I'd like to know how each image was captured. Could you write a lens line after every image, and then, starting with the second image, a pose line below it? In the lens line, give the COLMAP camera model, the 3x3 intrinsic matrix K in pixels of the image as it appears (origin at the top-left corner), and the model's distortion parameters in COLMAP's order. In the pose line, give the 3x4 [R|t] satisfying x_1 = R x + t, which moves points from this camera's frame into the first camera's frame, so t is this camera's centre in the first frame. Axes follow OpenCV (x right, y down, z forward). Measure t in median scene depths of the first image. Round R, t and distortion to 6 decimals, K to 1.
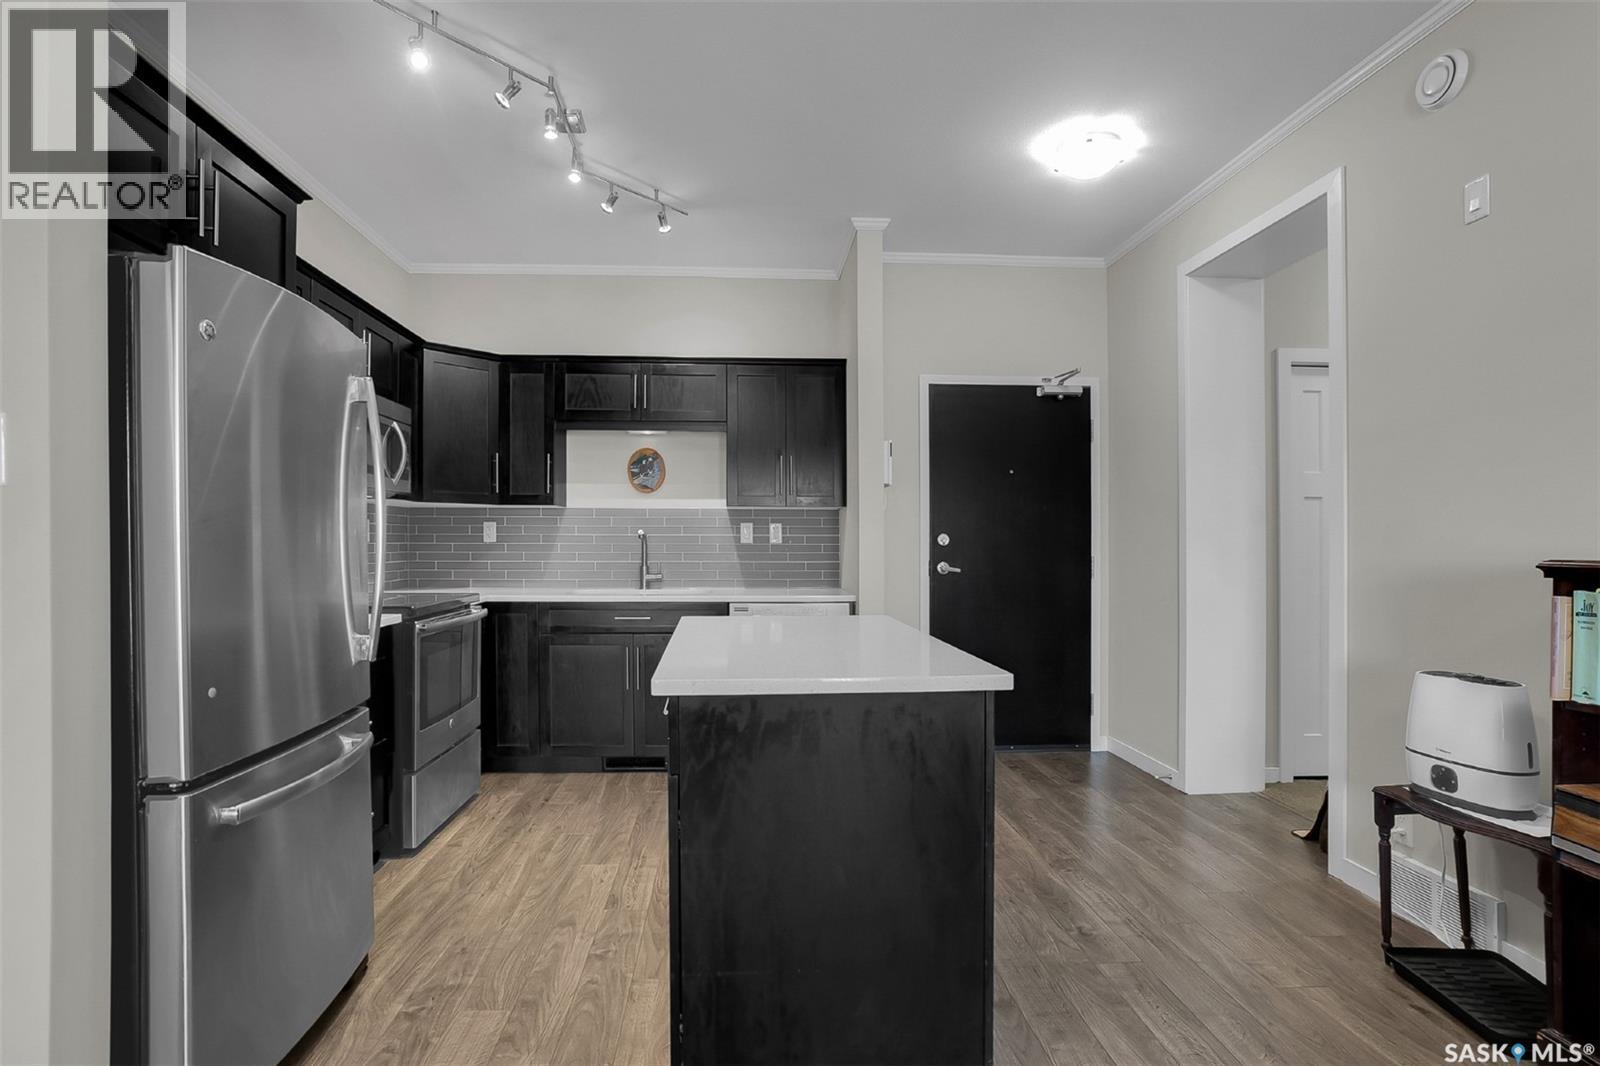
lens RADIAL K [[810.9, 0, 766.2], [0, 810.9, 540.8], [0, 0, 1]] dist [-0.004902, -0.000415]
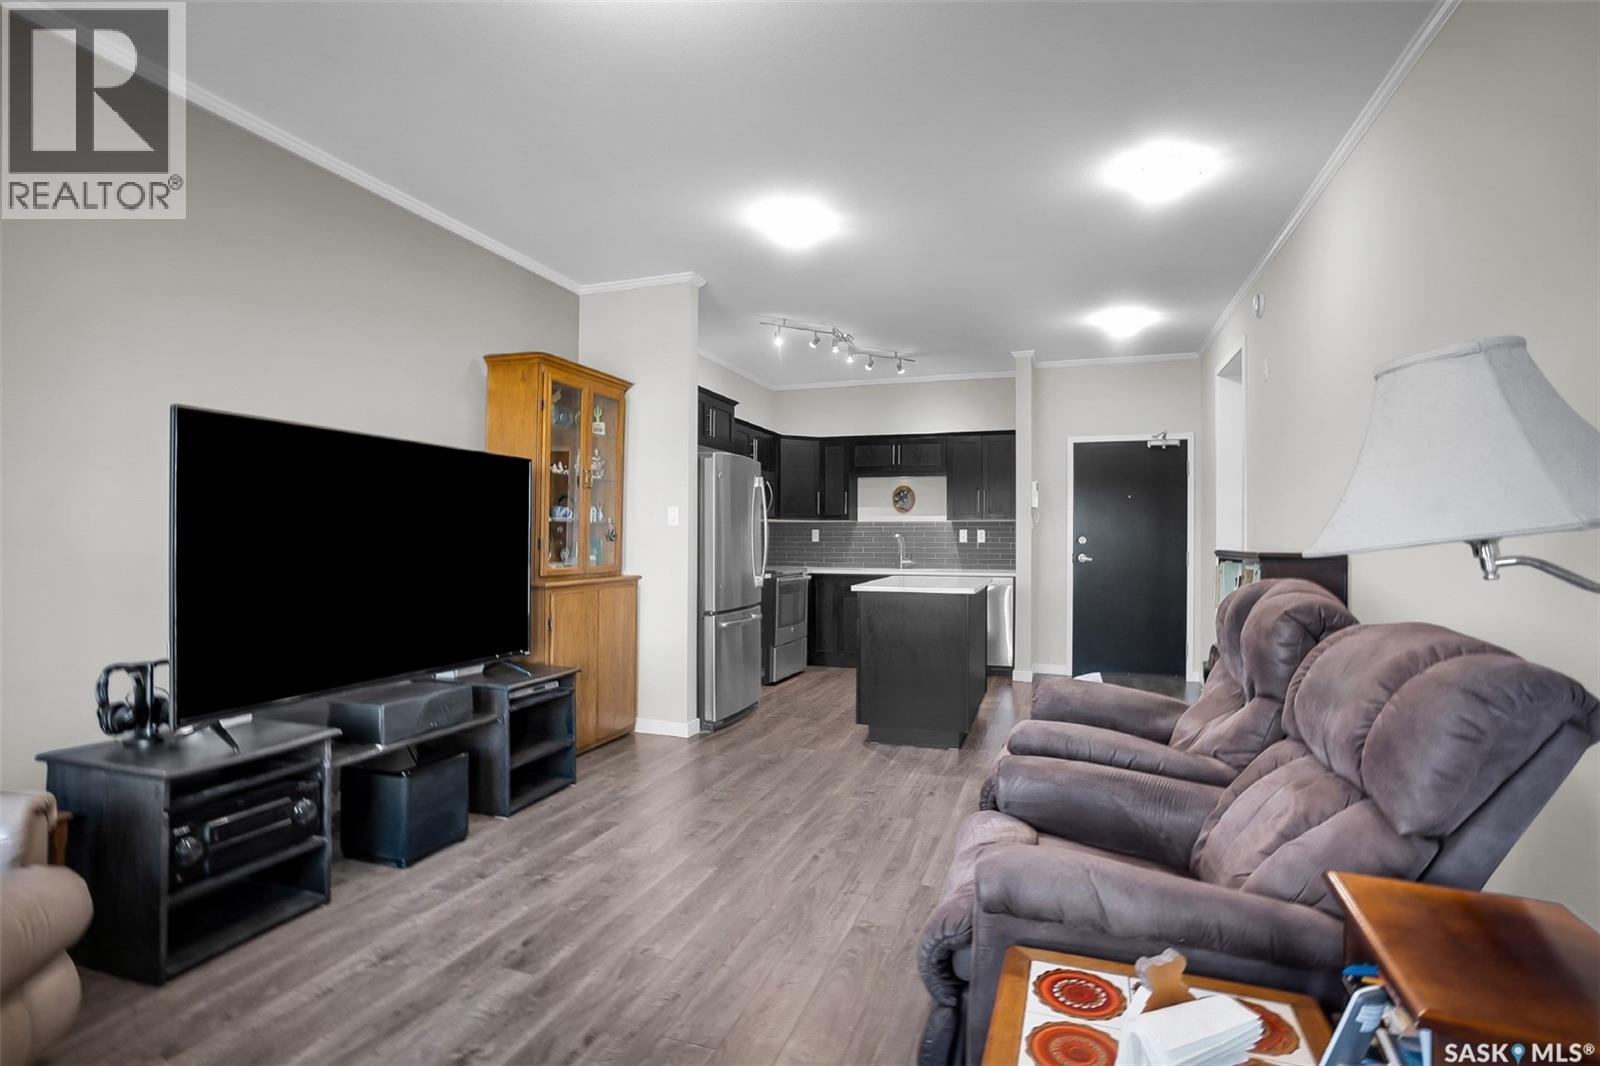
lens RADIAL K [[786.0, 0, 816.8], [0, 786.0, 538.7], [0, 0, 1]] dist [-0.035170, 0.006438]
pose [[0.937642, -0.000318, -0.347601, 0.269370], [-0.001308, 0.999989, -0.004443, 0.003495], [0.347599, 0.004620, 0.937632, -0.633984]]
